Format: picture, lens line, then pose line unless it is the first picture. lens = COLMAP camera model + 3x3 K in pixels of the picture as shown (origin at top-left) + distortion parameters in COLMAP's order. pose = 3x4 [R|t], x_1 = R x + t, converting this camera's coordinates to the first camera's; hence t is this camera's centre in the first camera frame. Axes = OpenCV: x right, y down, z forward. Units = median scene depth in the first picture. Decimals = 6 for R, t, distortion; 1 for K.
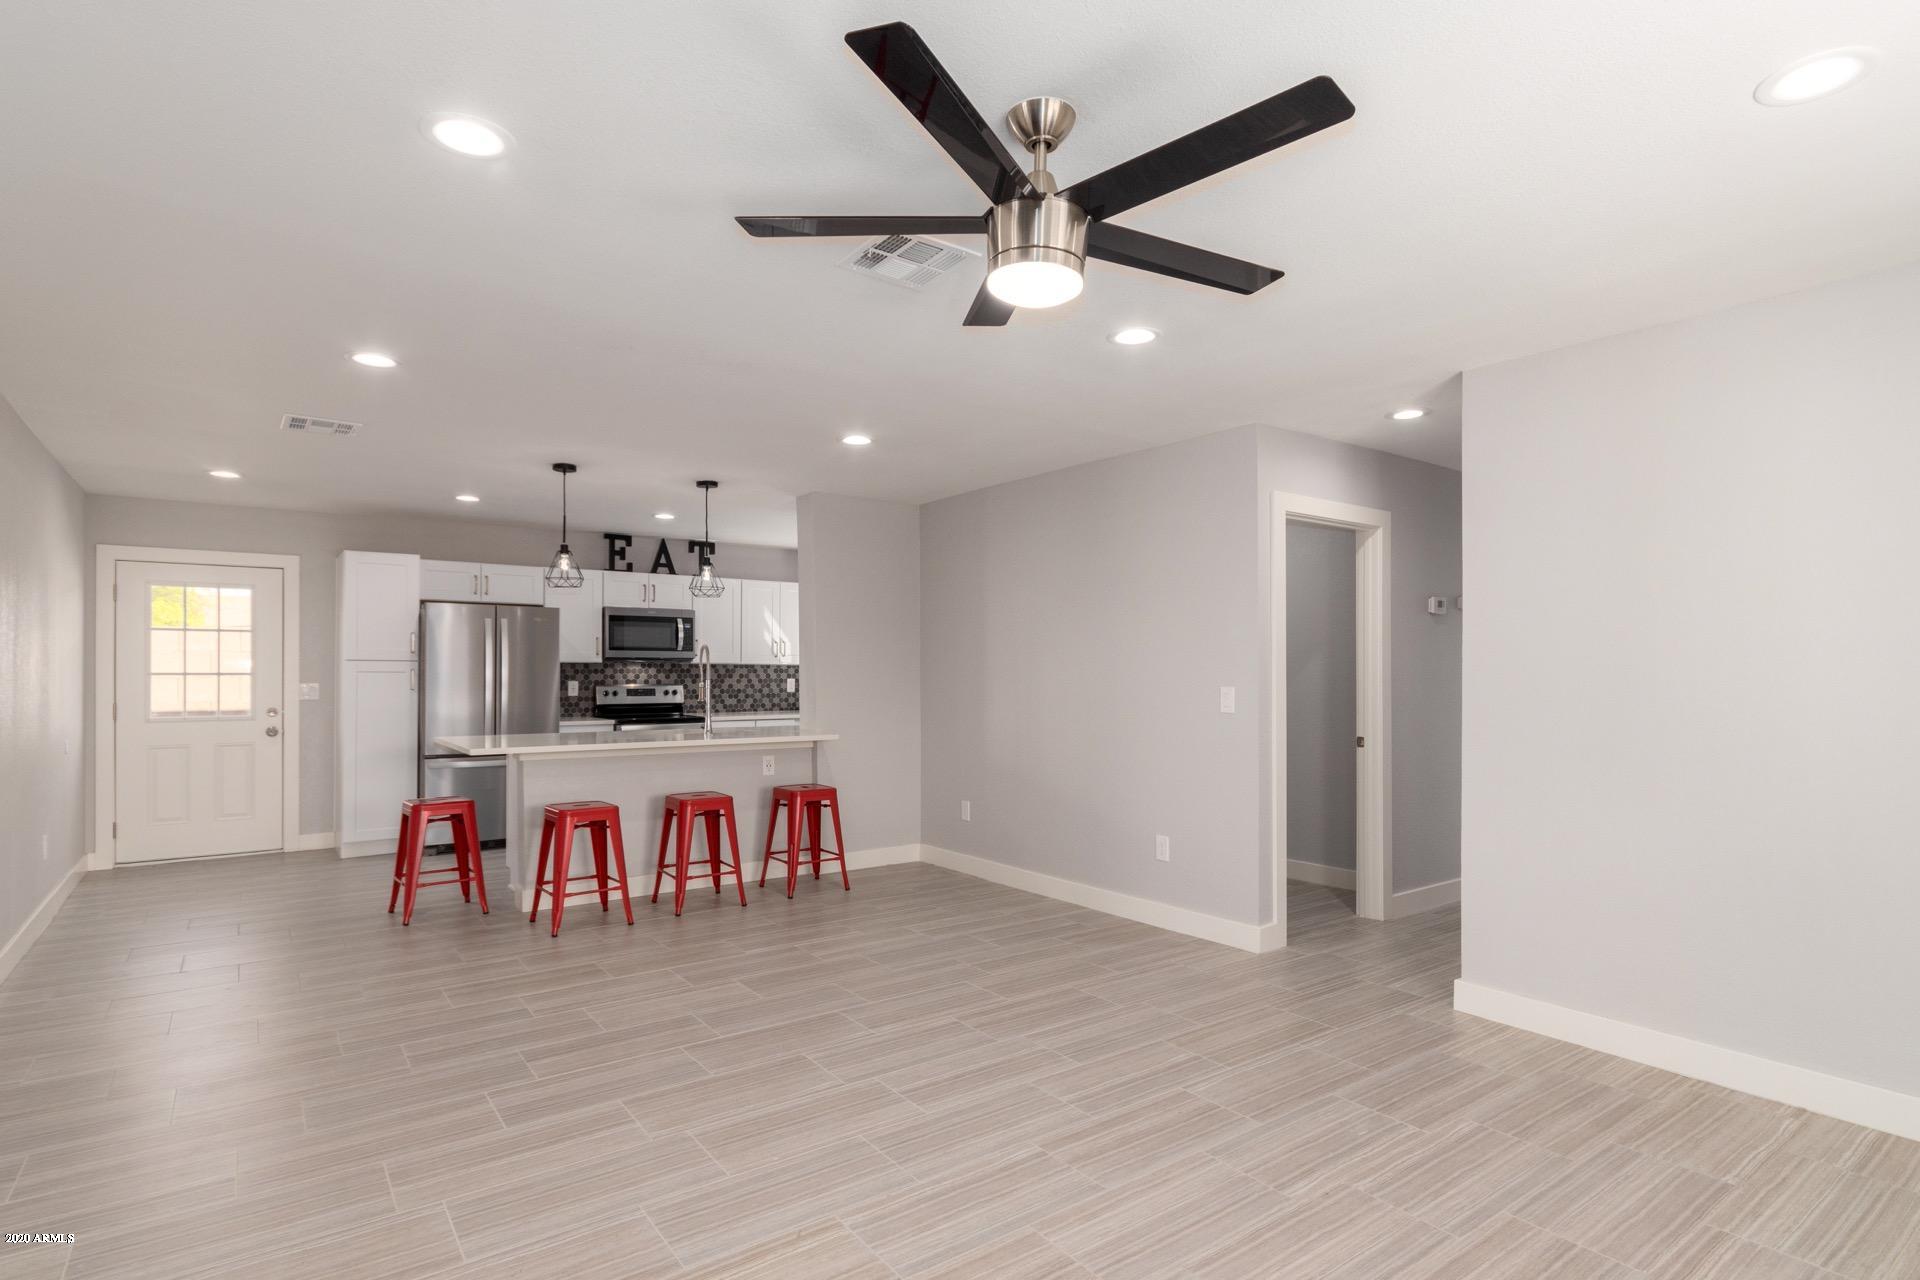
lens RADIAL K [[981.7, 0, 950.1], [0, 981.7, 665.3], [0, 0, 1]] dist [-0.000474, -0.000619]
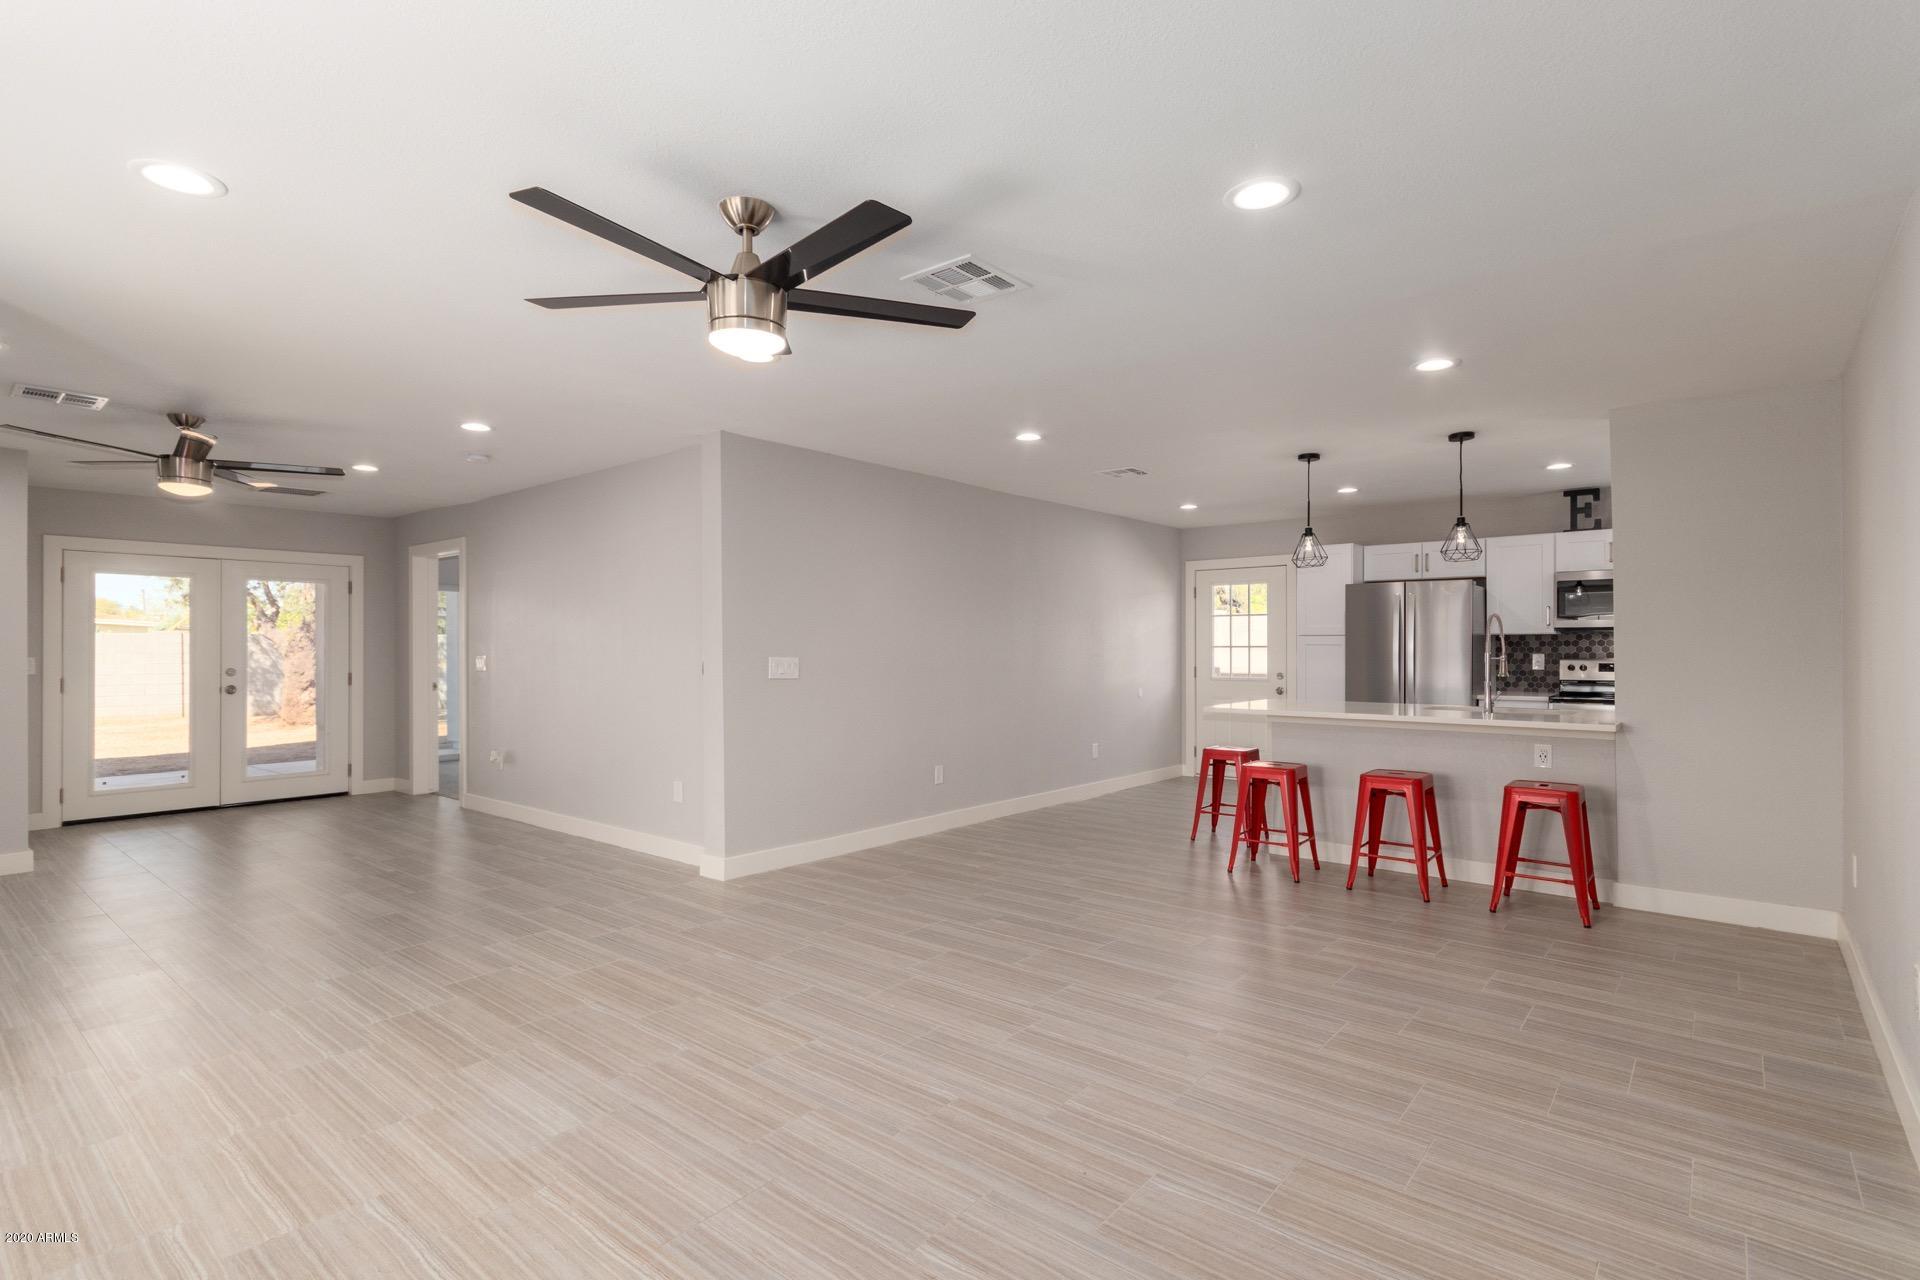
lens RADIAL K [[920.2, 0, 959.9], [0, 920.2, 657.3], [0, 0, 1]] dist [-0.009547, 0.013974]
pose [[0.237094, 0.008928, -0.971446, 0.339875], [0.010449, 0.999876, 0.011740, 0.003135], [0.971431, -0.012934, 0.236971, 0.254372]]
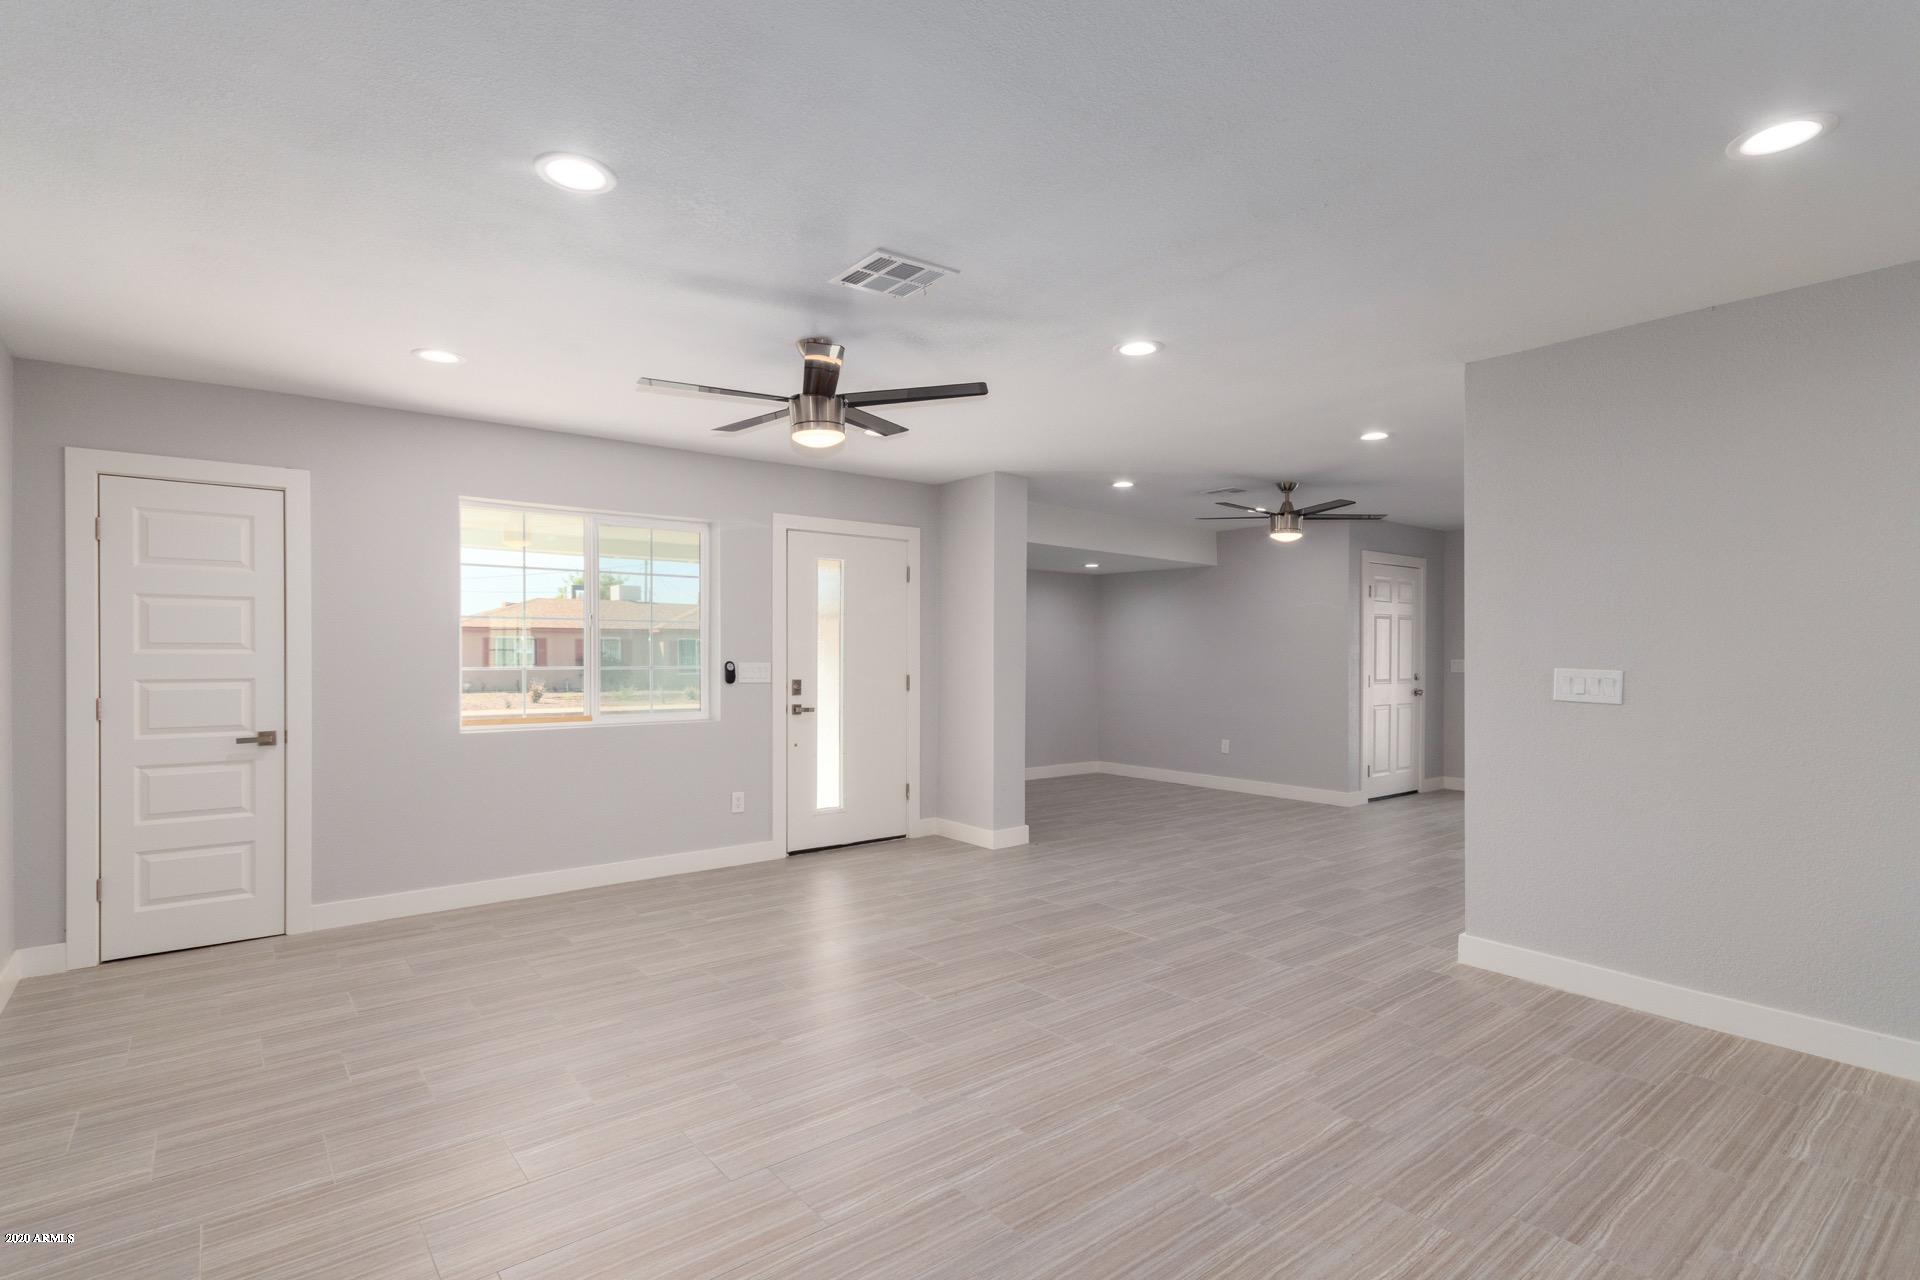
lens RADIAL K [[920.2, 0, 959.9], [0, 920.2, 657.3], [0, 0, 1]] dist [-0.009547, 0.013974]
pose [[-0.998963, -0.001413, -0.045517, -0.024703], [-0.001291, 0.999995, -0.002709, 0.005609], [0.045521, -0.002648, -0.998960, 0.702848]]
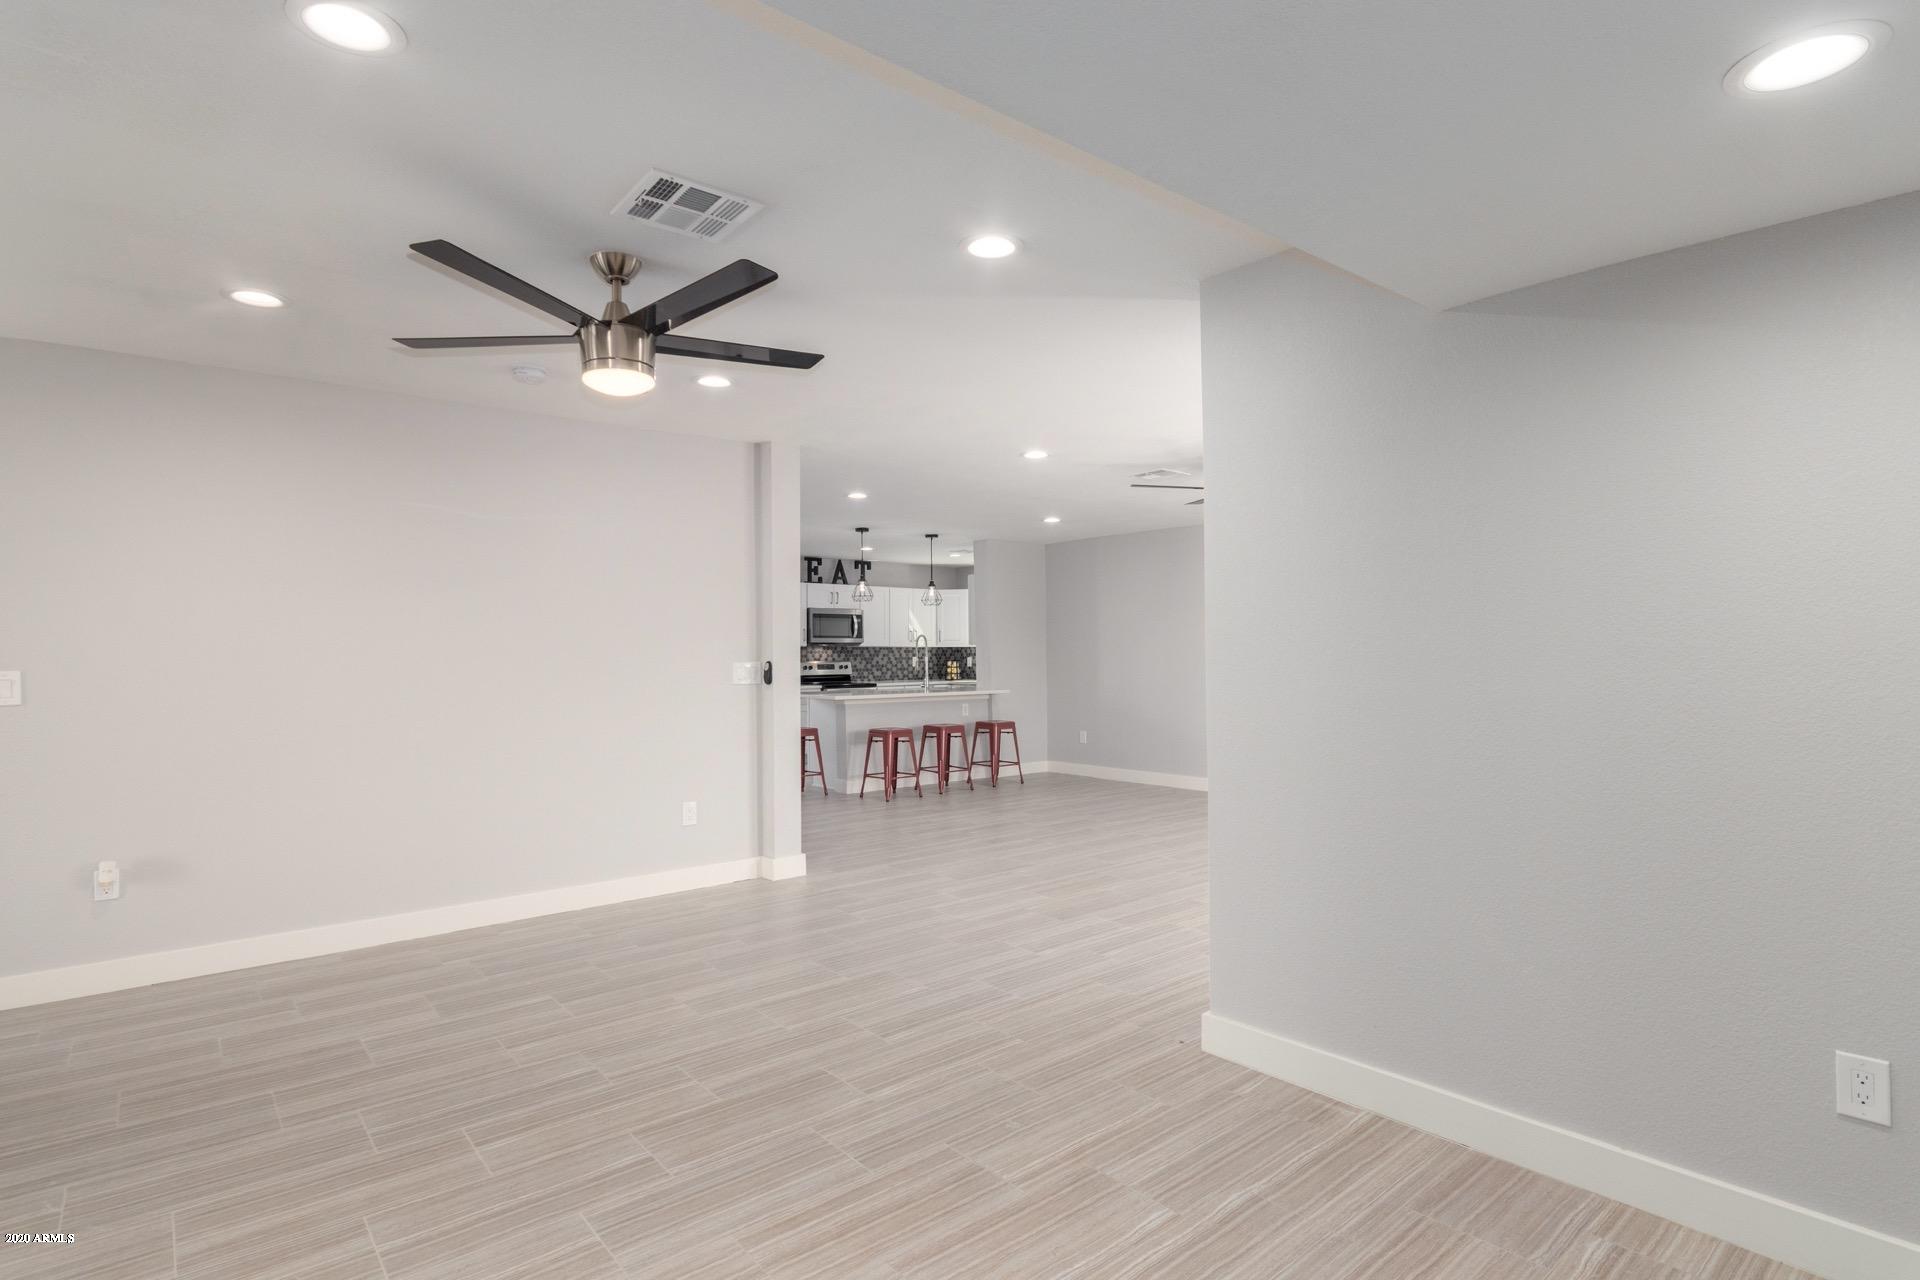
lens RADIAL K [[981.7, 0, 950.1], [0, 981.7, 665.3], [0, 0, 1]] dist [-0.000474, -0.000619]
pose [[0.997135, -0.006087, 0.075397, -0.248614], [0.004594, 0.999790, 0.019955, -0.002663], [-0.075502, -0.019552, 0.996954, -0.456491]]
